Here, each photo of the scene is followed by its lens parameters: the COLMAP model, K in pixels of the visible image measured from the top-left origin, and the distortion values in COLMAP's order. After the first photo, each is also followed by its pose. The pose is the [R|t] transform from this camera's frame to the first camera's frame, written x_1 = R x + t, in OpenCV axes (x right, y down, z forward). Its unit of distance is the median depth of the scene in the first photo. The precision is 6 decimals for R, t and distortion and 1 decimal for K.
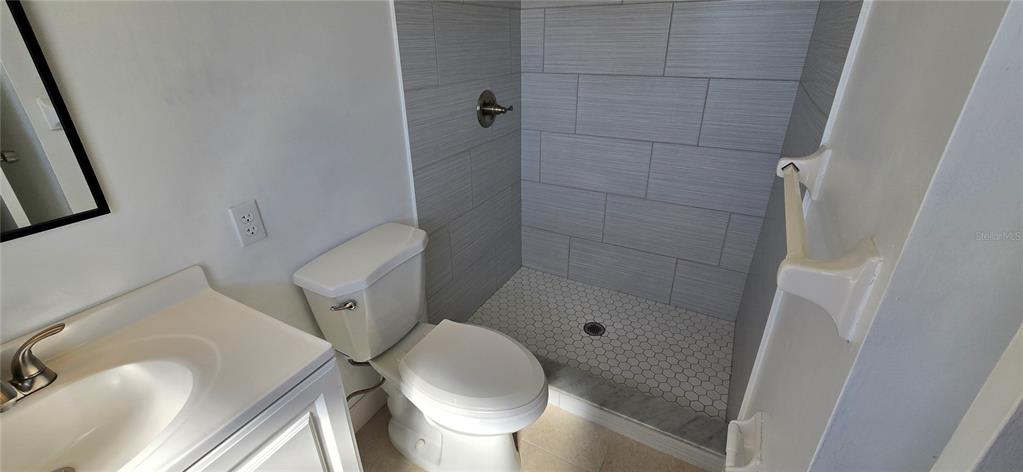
lens RADIAL K [[416.5, 0, 510.7], [0, 416.5, 225.7], [0, 0, 1]] dist [-0.002434, -0.000361]
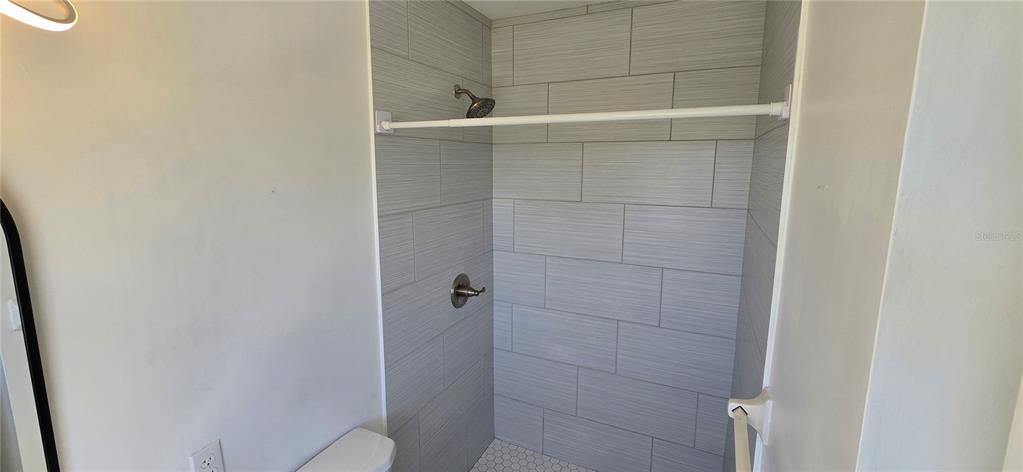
lens RADIAL K [[416.5, 0, 510.7], [0, 416.5, 225.7], [0, 0, 1]] dist [-0.002434, -0.000361]
pose [[0.998154, 0.004337, 0.060571, 0.005013], [0.012125, 0.963127, -0.268772, -0.155051], [-0.059503, 0.269011, 0.961297, -0.065674]]
